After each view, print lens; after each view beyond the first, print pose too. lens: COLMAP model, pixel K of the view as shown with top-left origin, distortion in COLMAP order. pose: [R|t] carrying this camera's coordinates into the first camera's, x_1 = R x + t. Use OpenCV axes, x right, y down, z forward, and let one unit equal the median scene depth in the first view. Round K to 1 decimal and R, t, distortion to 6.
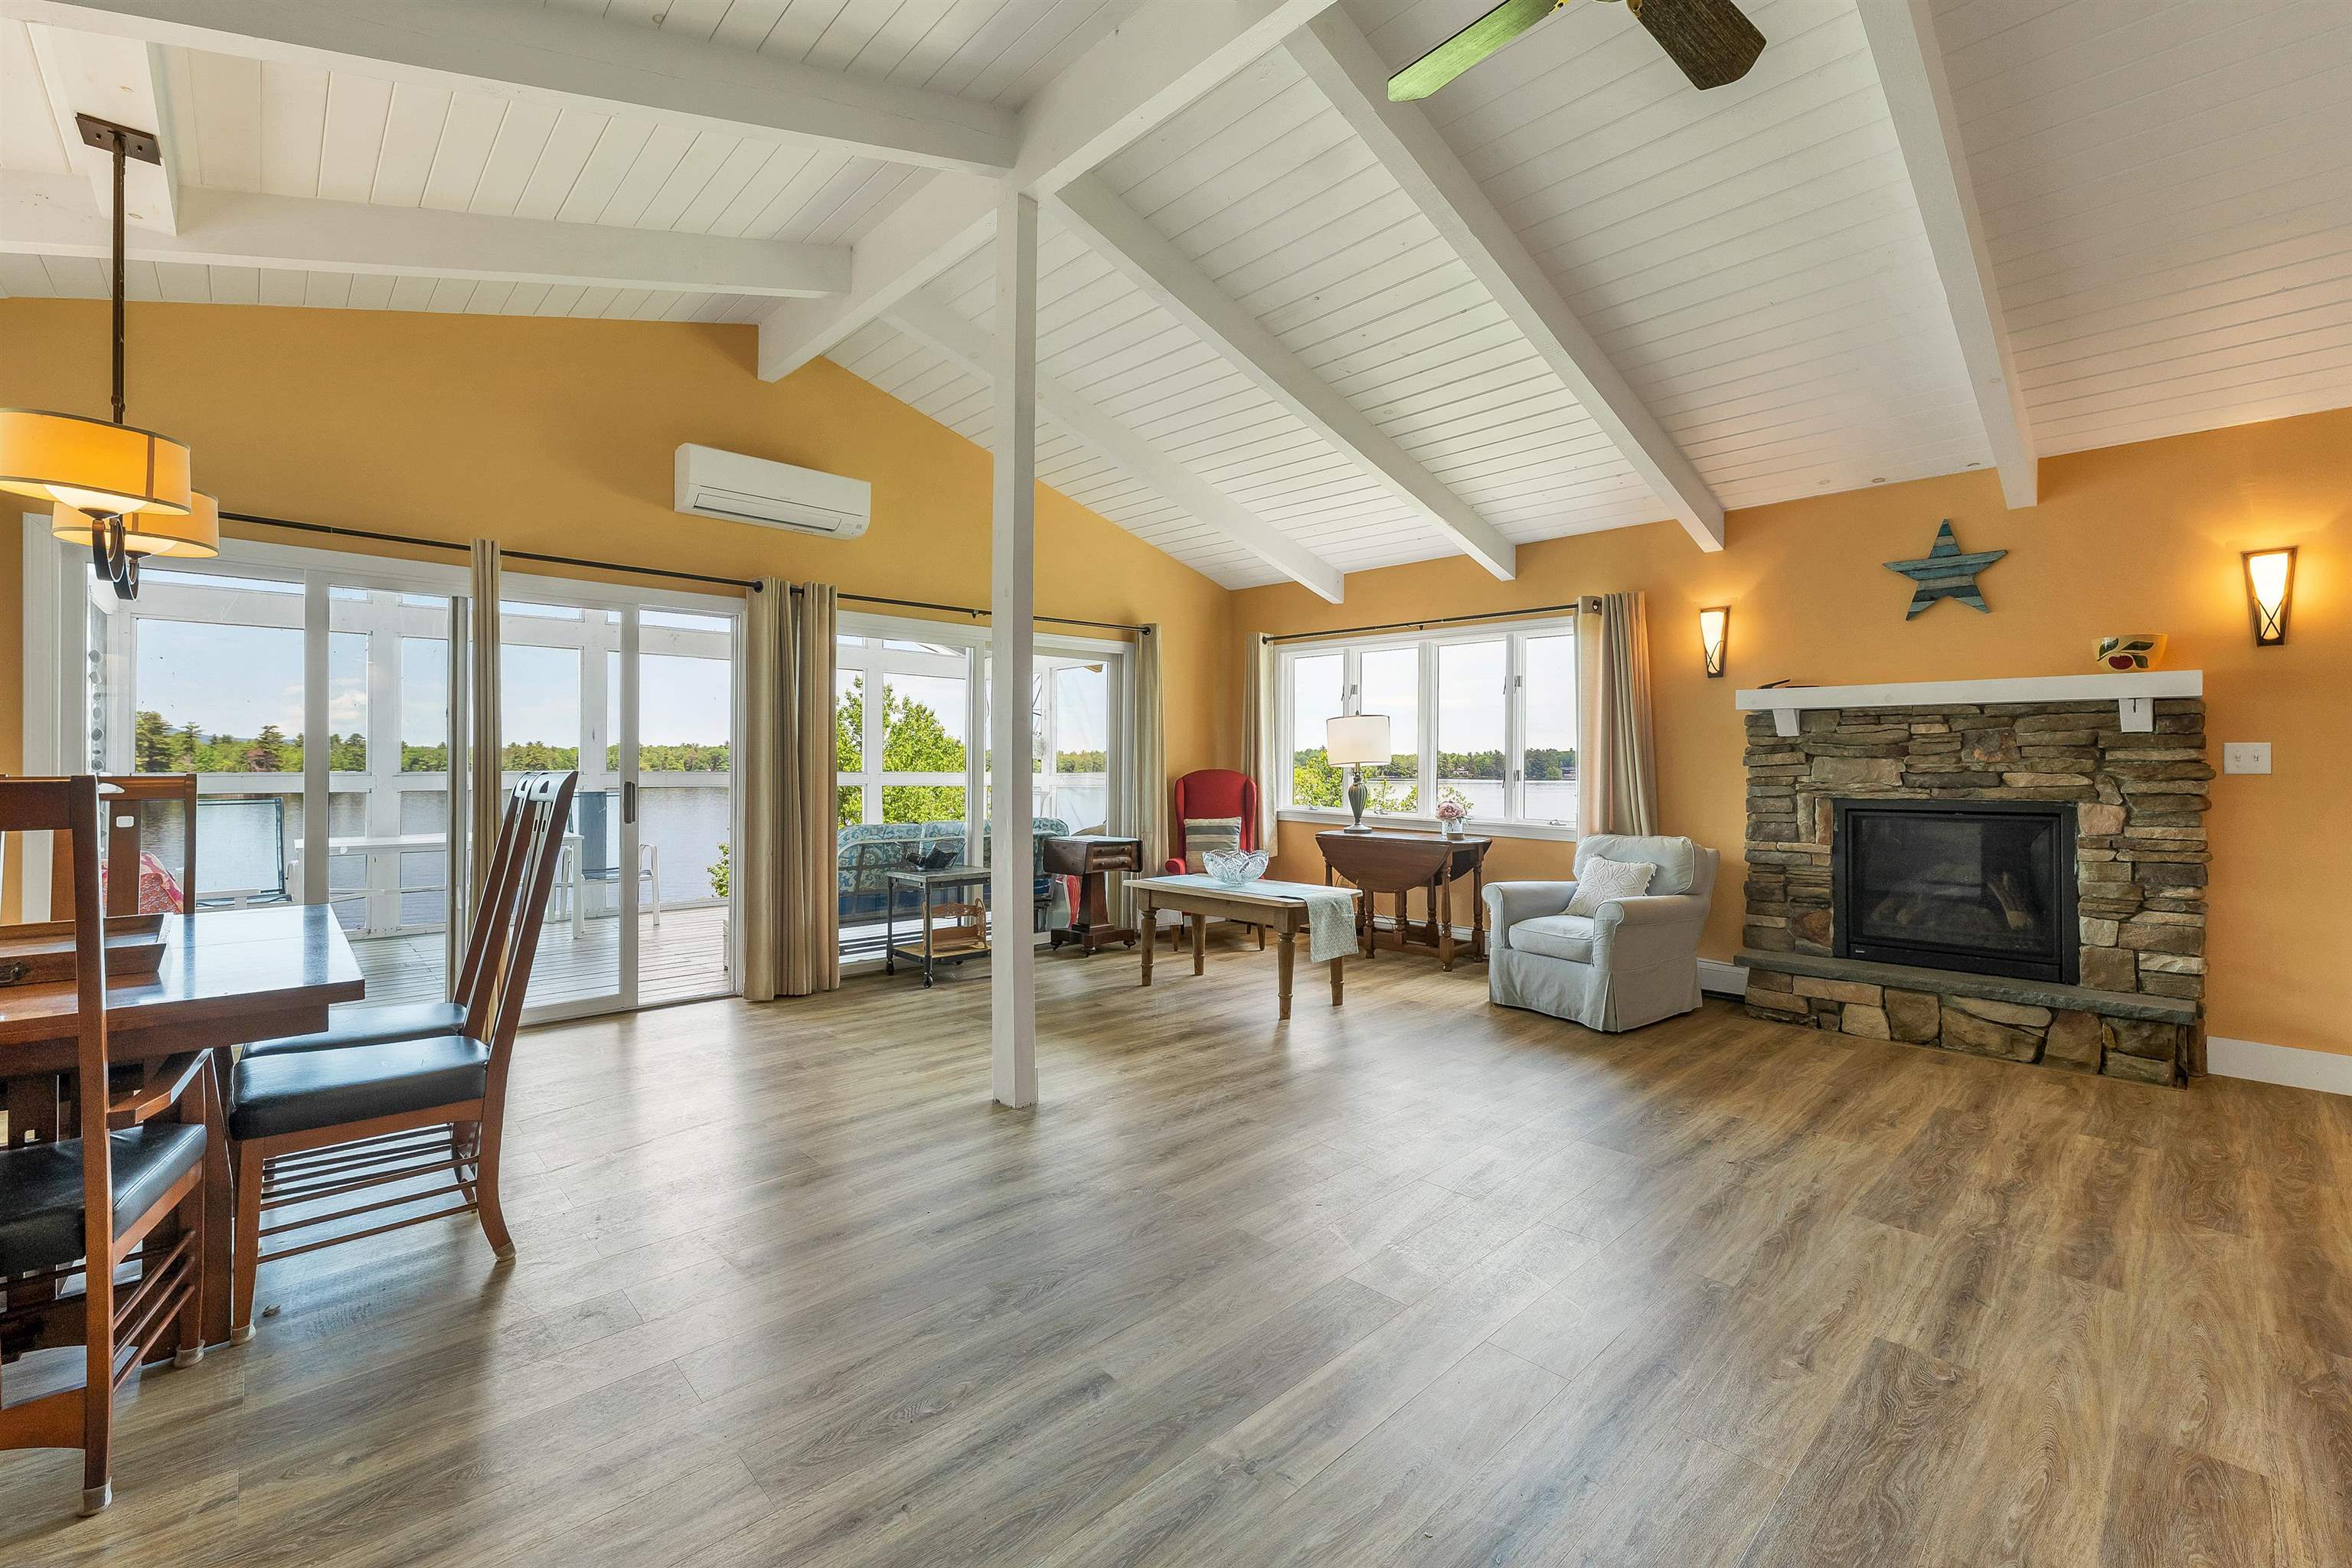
lens RADIAL K [[975.4, 0, 1180.5], [0, 975.4, 765.7], [0, 0, 1]] dist [0.002101, 0.000248]
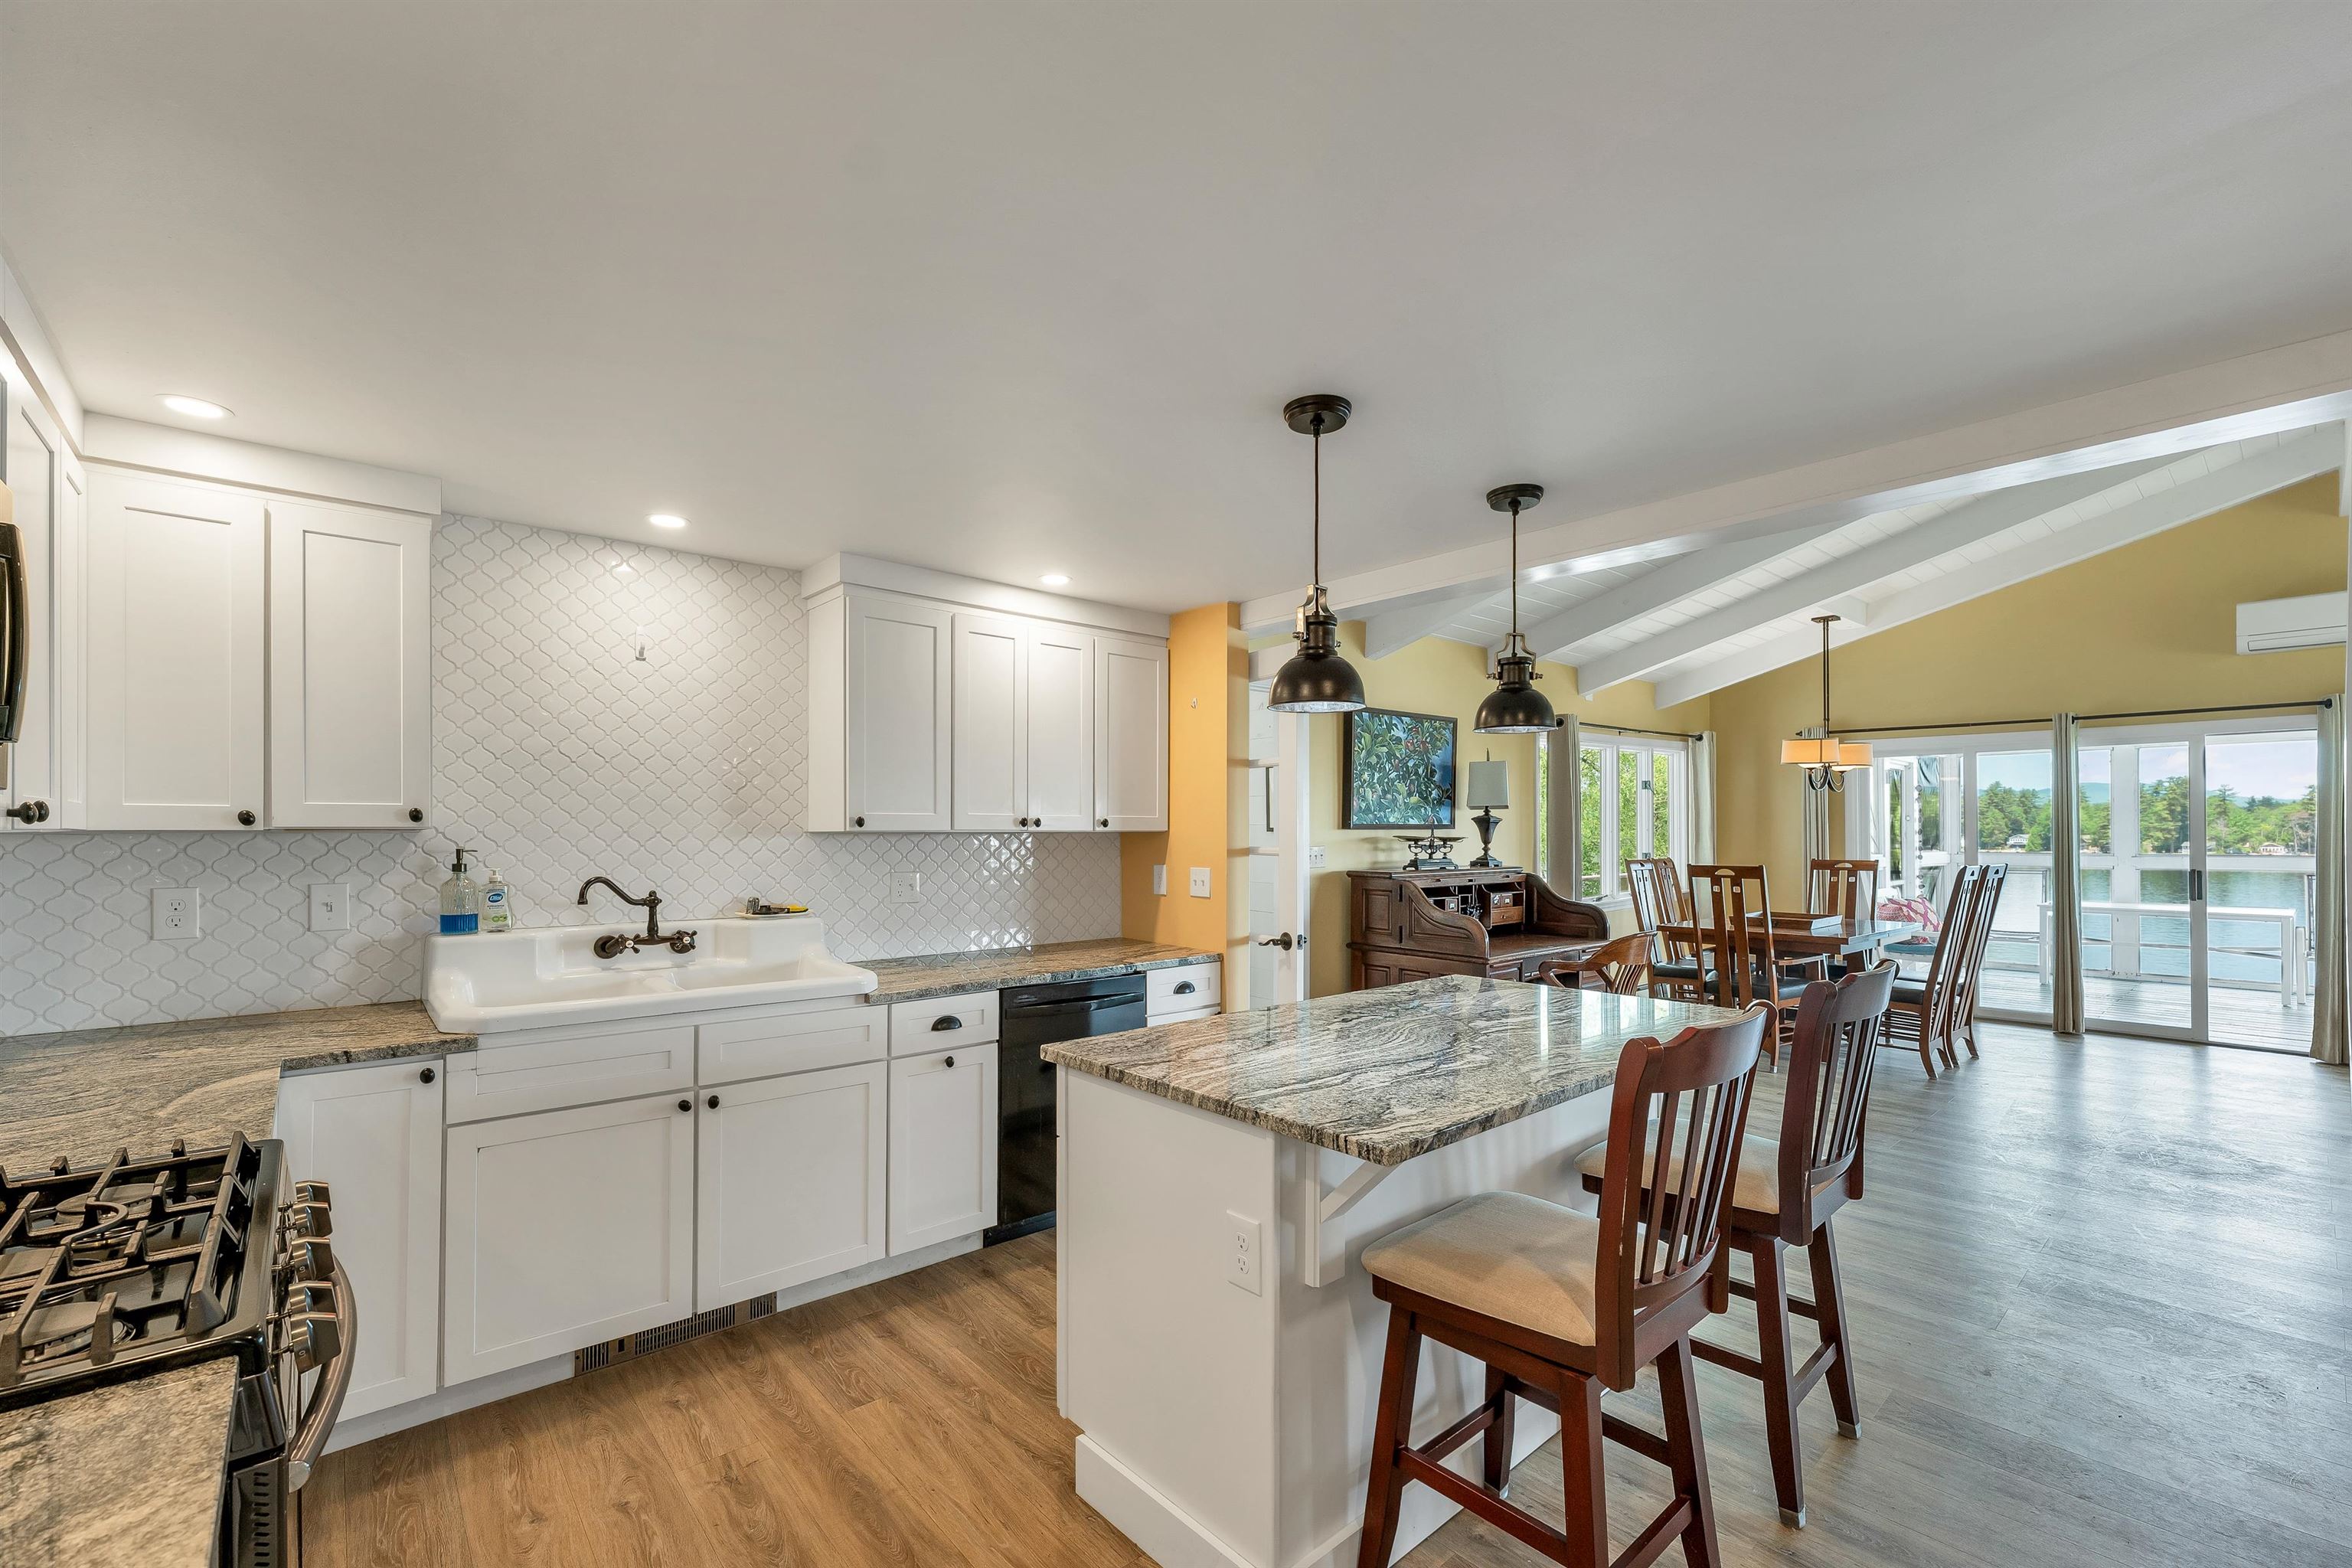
lens RADIAL K [[975.7, 0, 1165.3], [0, 975.7, 828.5], [0, 0, 1]] dist [0.000362, 0.000314]
pose [[-0.048308, -0.003690, -0.998826, 0.933446], [0.002208, 0.999990, -0.003801, -0.040881], [0.998830, -0.002389, -0.048299, -0.376622]]
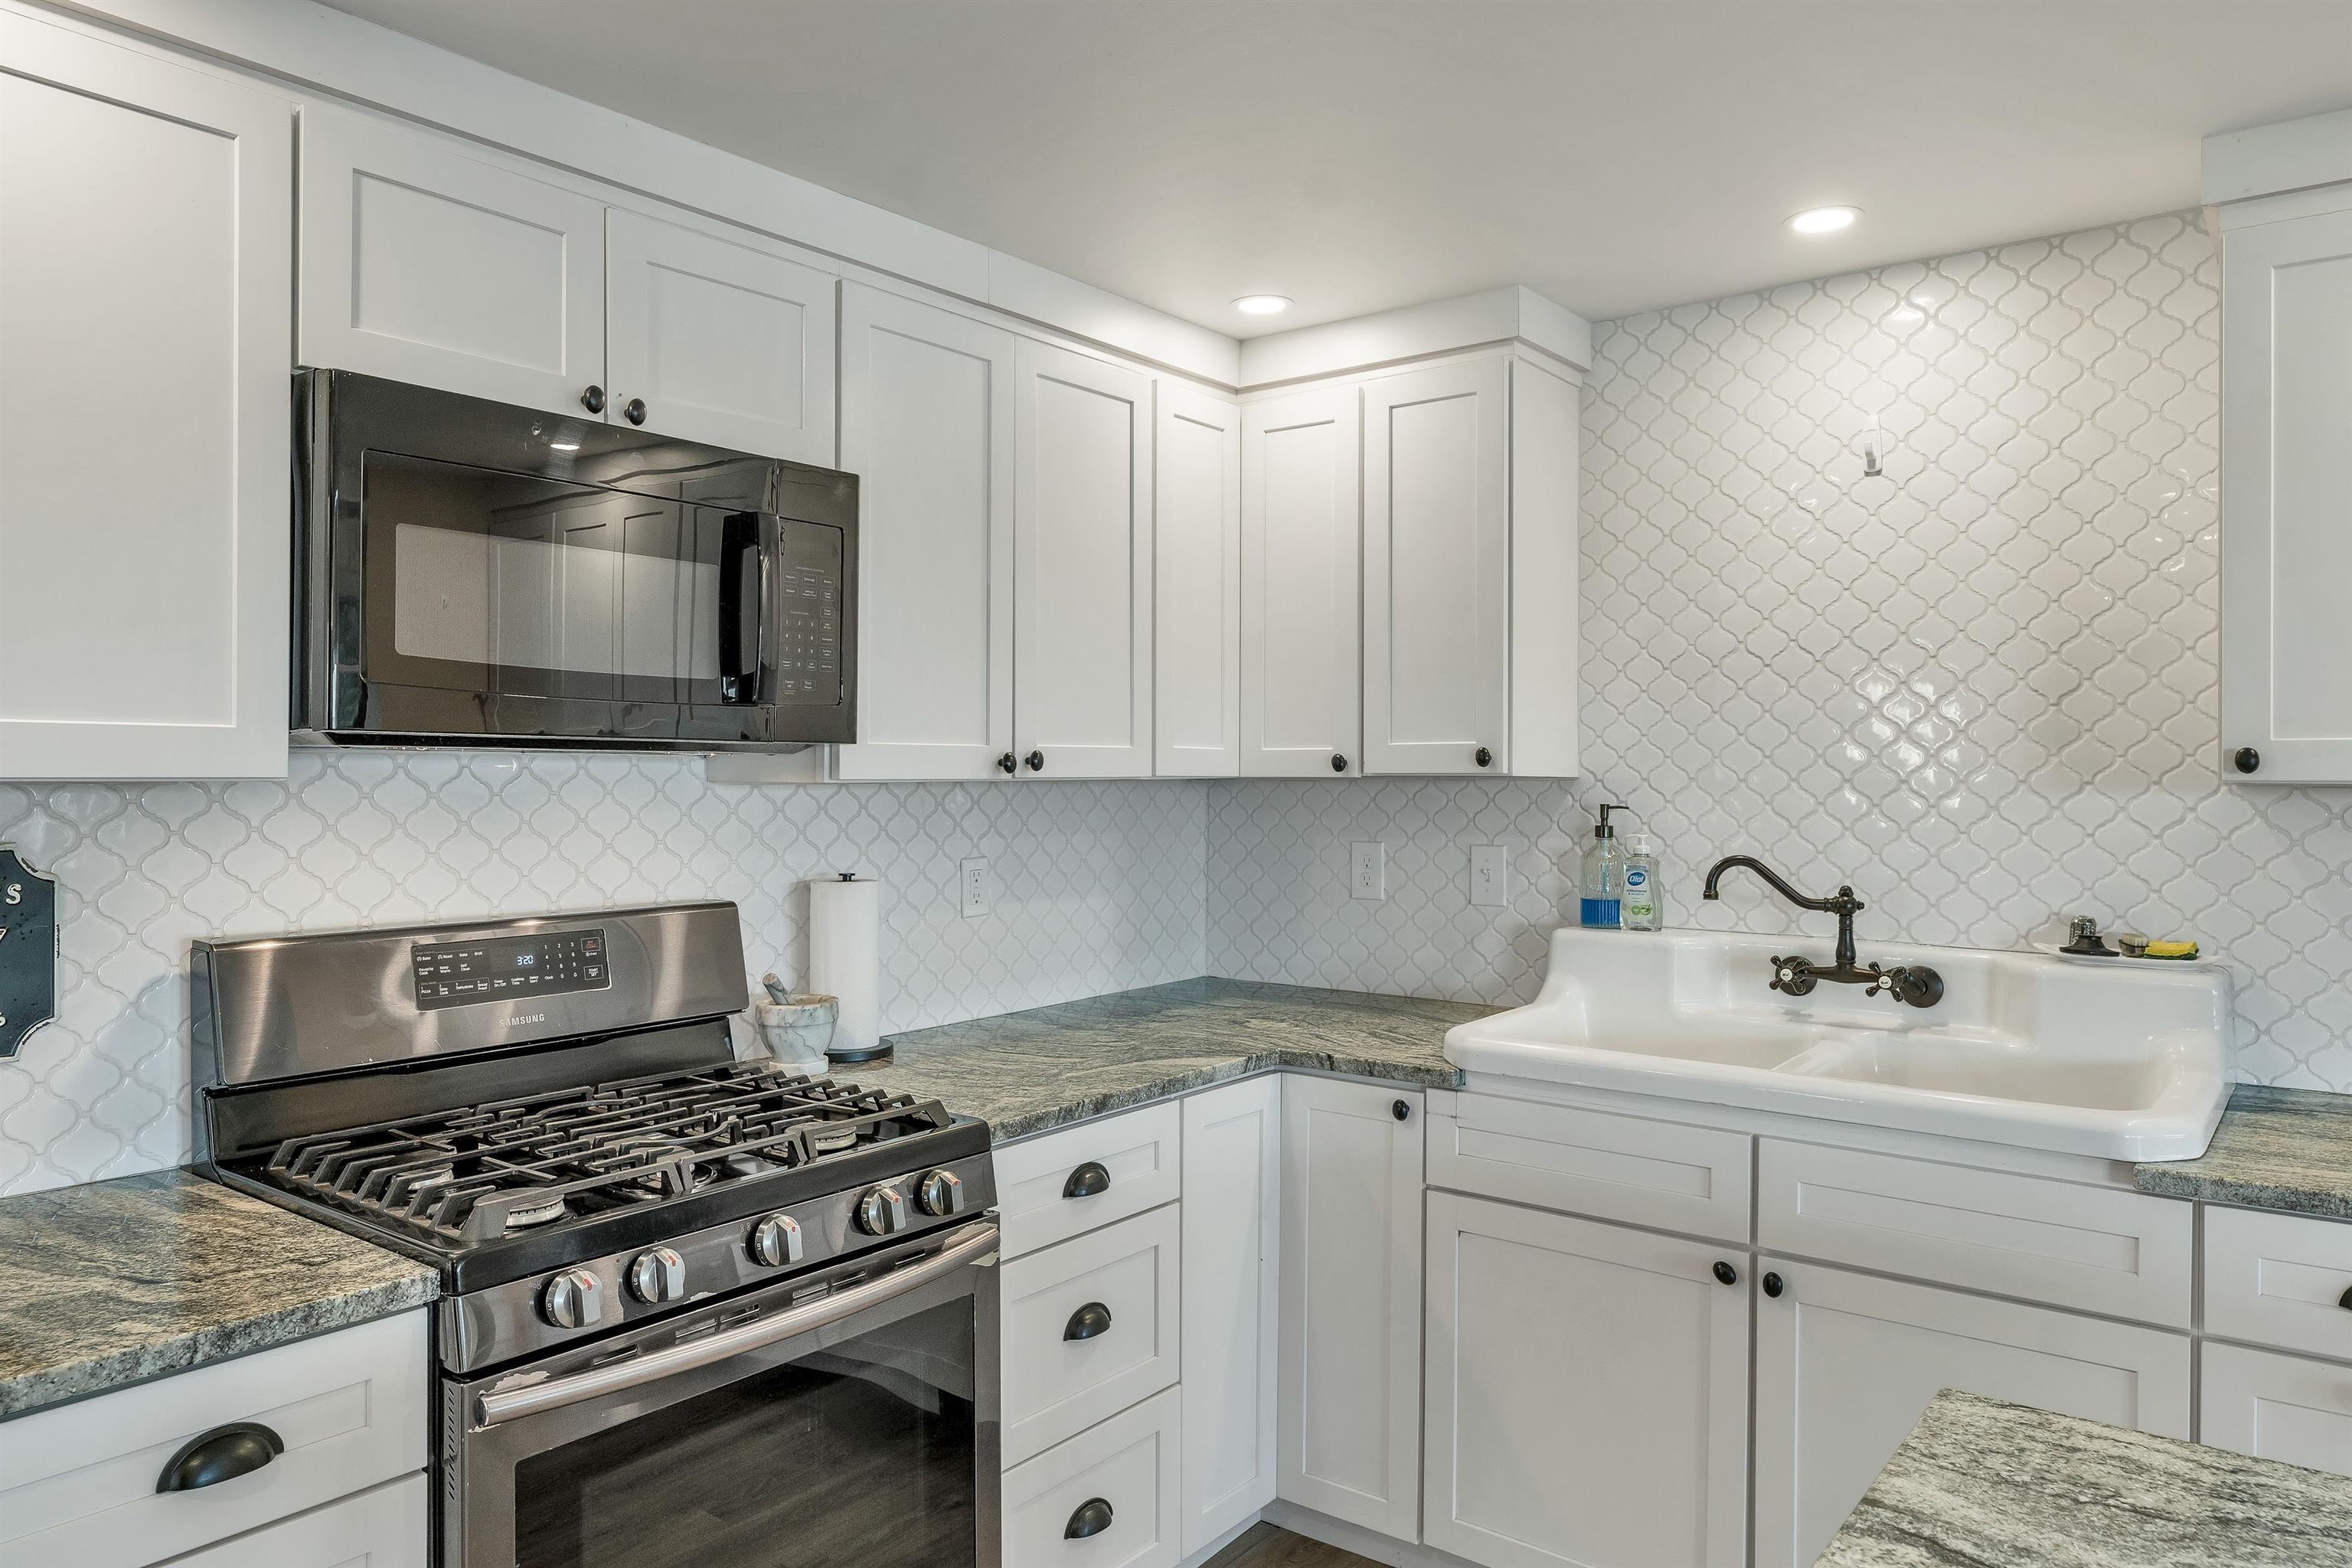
lens RADIAL K [[1565.5, 0, 1170.7], [0, 1565.5, 773.8], [0, 0, 1]] dist [-0.003548, -0.000482]
pose [[-0.988519, -0.000401, -0.151096, 0.620962], [-0.000628, 0.999999, 0.001457, -0.045495], [0.151095, 0.001535, -0.988518, -0.200822]]
